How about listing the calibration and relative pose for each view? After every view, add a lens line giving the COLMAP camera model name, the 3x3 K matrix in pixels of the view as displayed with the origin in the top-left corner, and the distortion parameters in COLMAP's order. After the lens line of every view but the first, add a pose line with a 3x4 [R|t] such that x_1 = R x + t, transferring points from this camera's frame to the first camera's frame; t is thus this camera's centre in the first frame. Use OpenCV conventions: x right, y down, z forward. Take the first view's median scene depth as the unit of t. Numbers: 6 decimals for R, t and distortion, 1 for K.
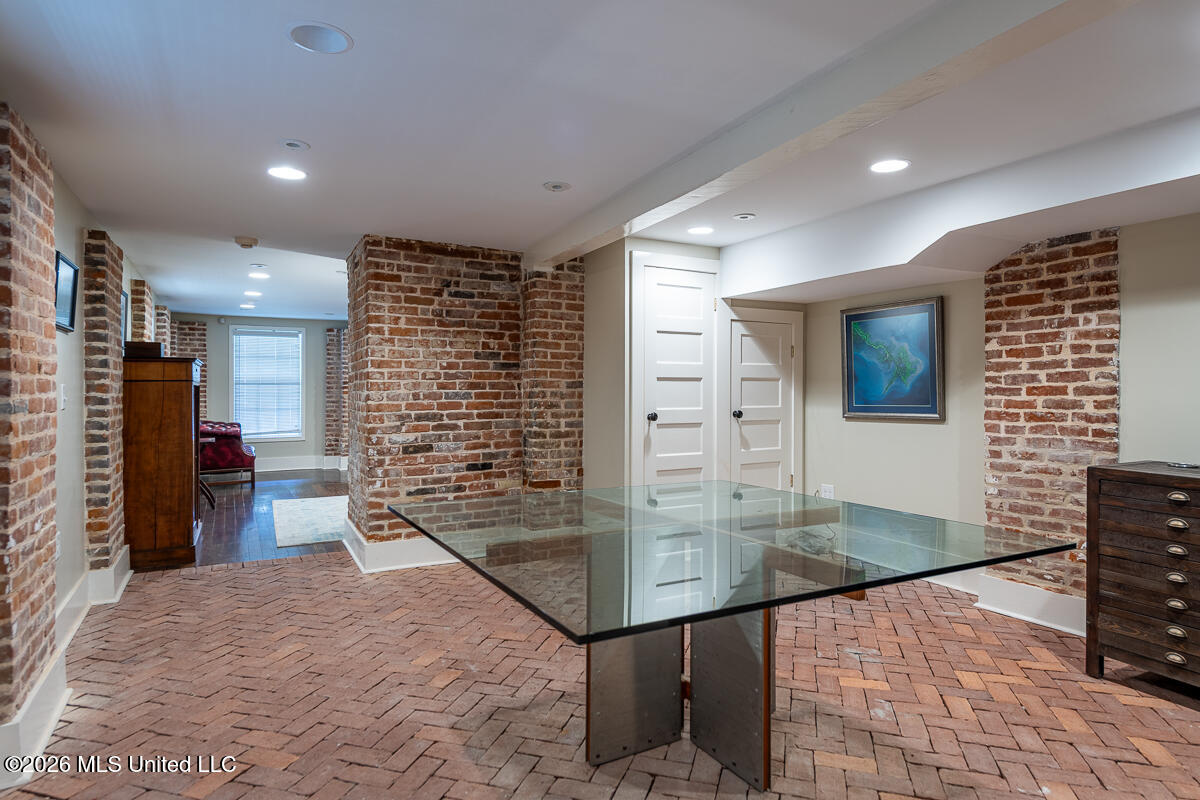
lens RADIAL K [[708.3, 0, 606.7], [0, 708.3, 394.9], [0, 0, 1]] dist [0.000269, -0.000342]
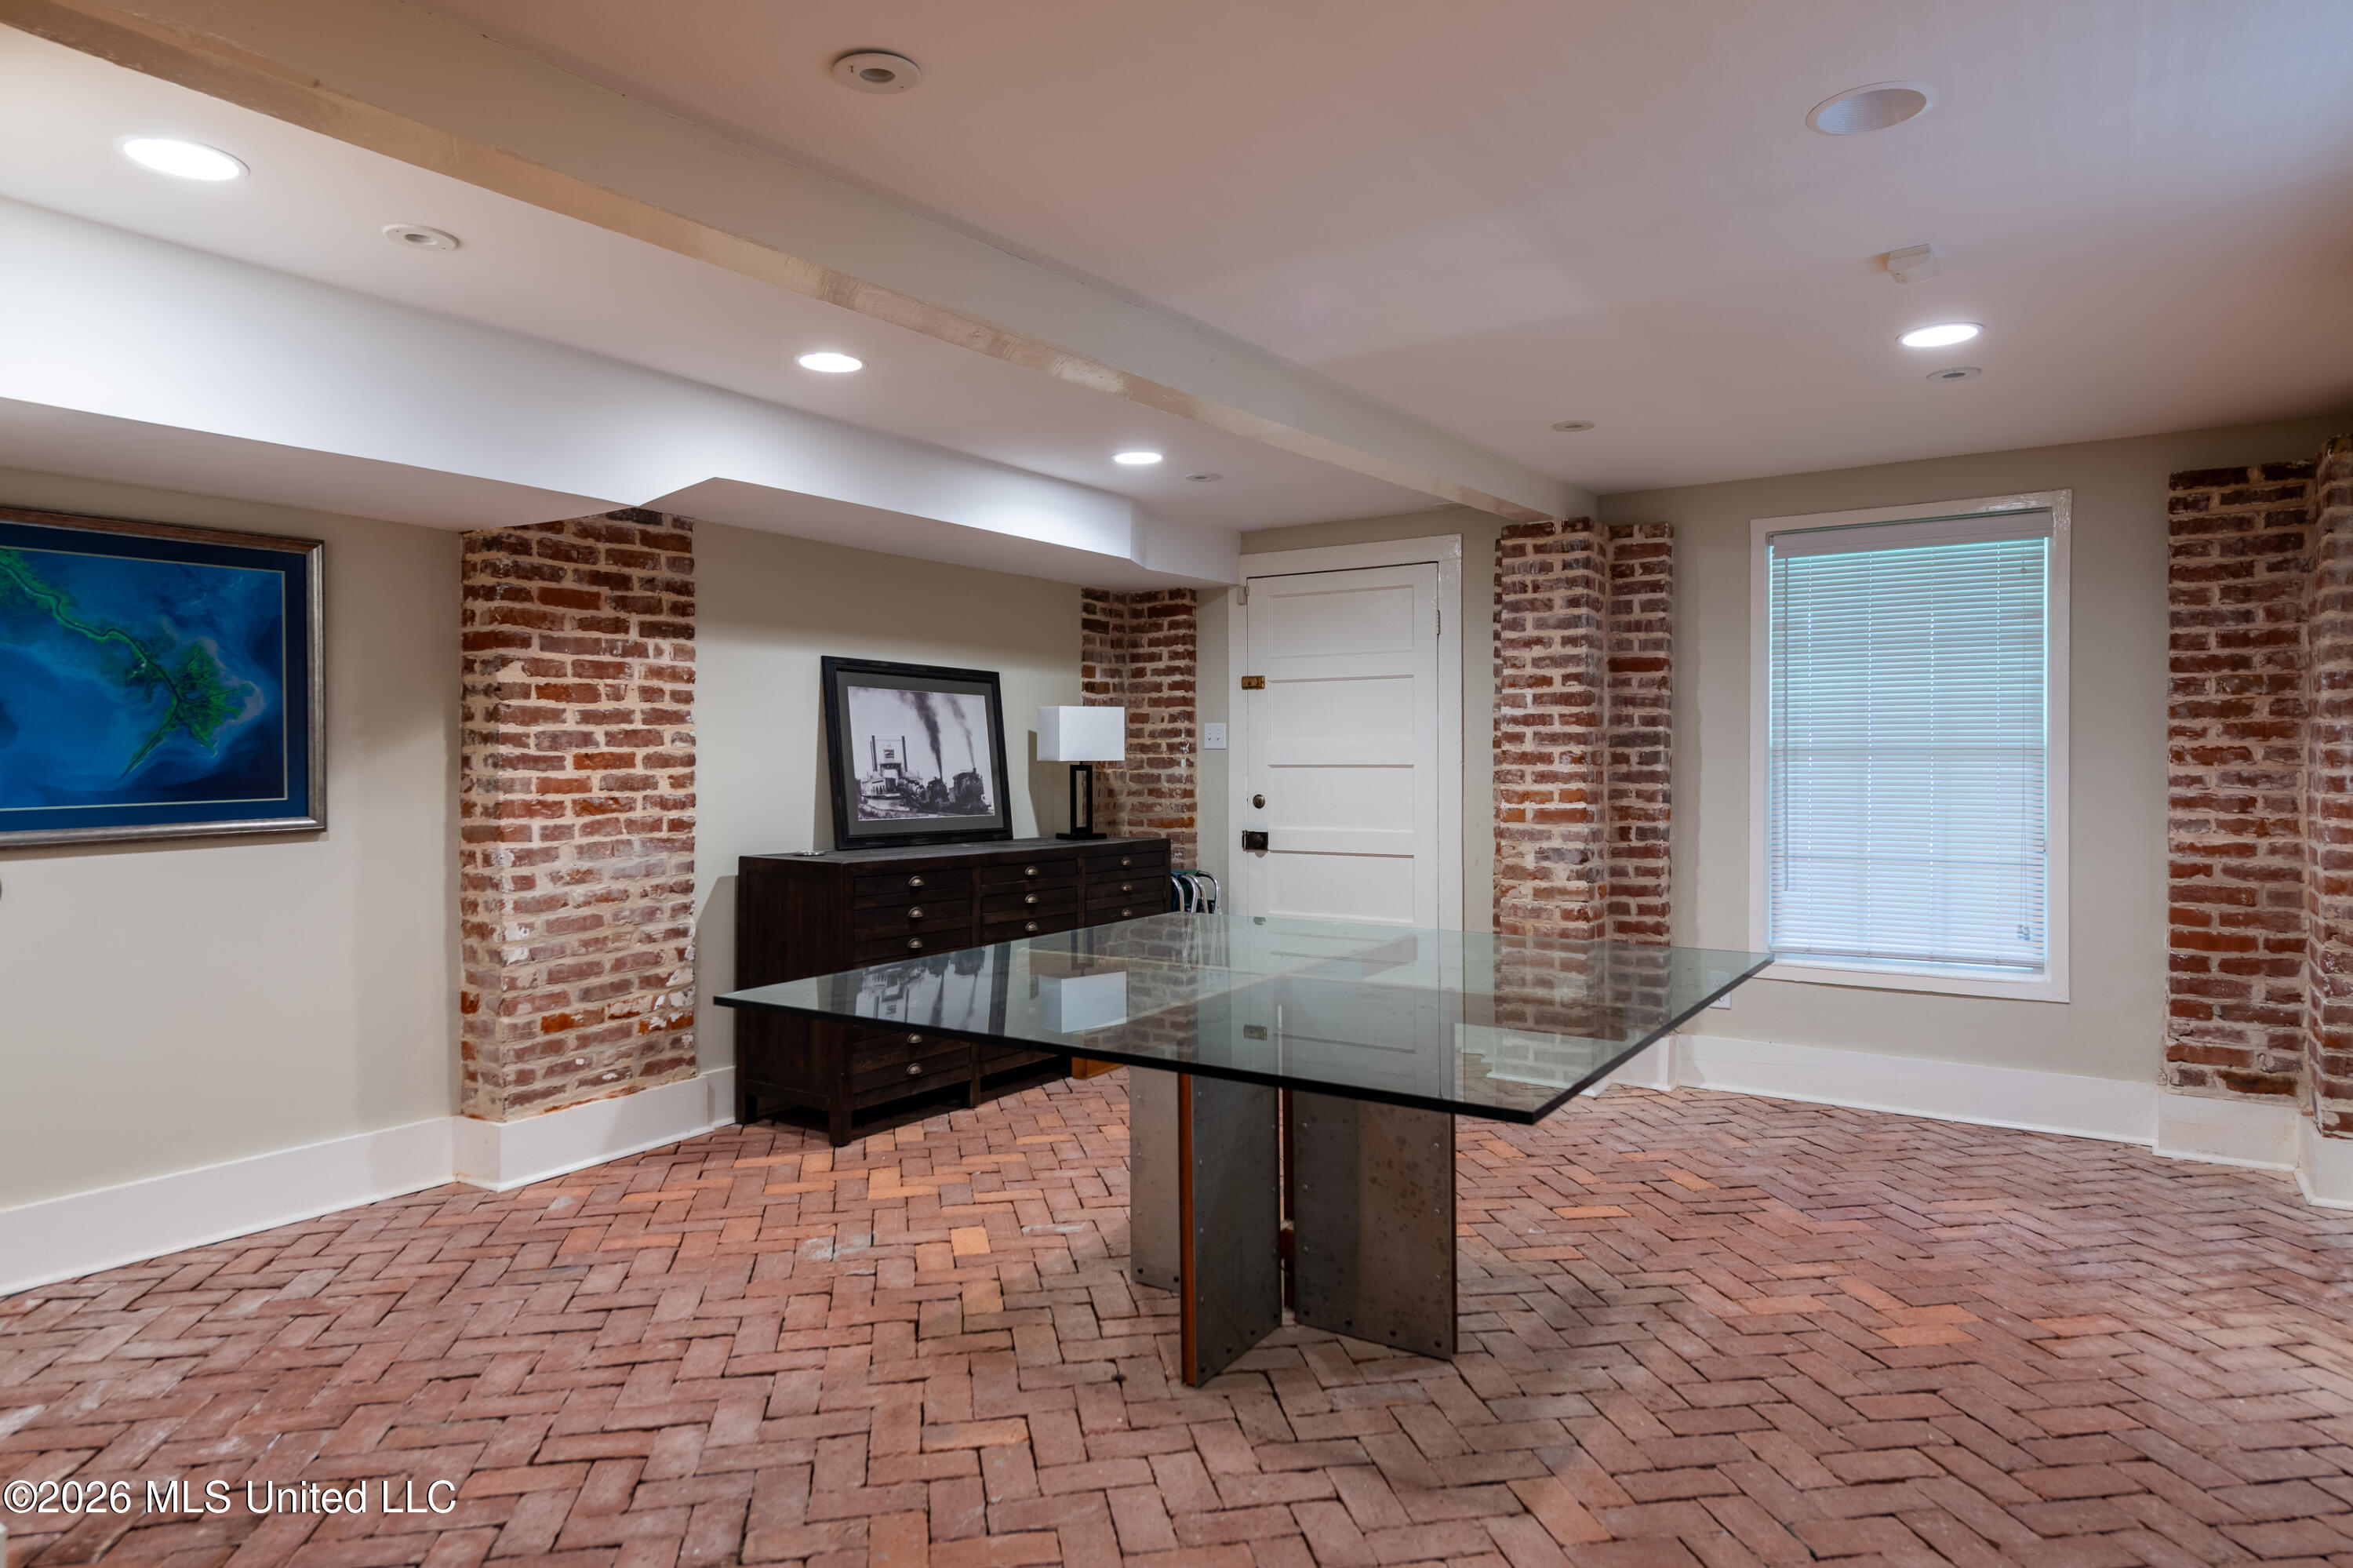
lens RADIAL K [[1388.8, 0, 1187.4], [0, 1388.8, 773.7], [0, 0, 1]] dist [0.000269, -0.000342]
pose [[-0.486768, -0.011237, 0.873459, -0.616170], [0.007095, 0.999833, 0.016817, -0.011053], [-0.873503, 0.014383, -0.486607, 1.131390]]
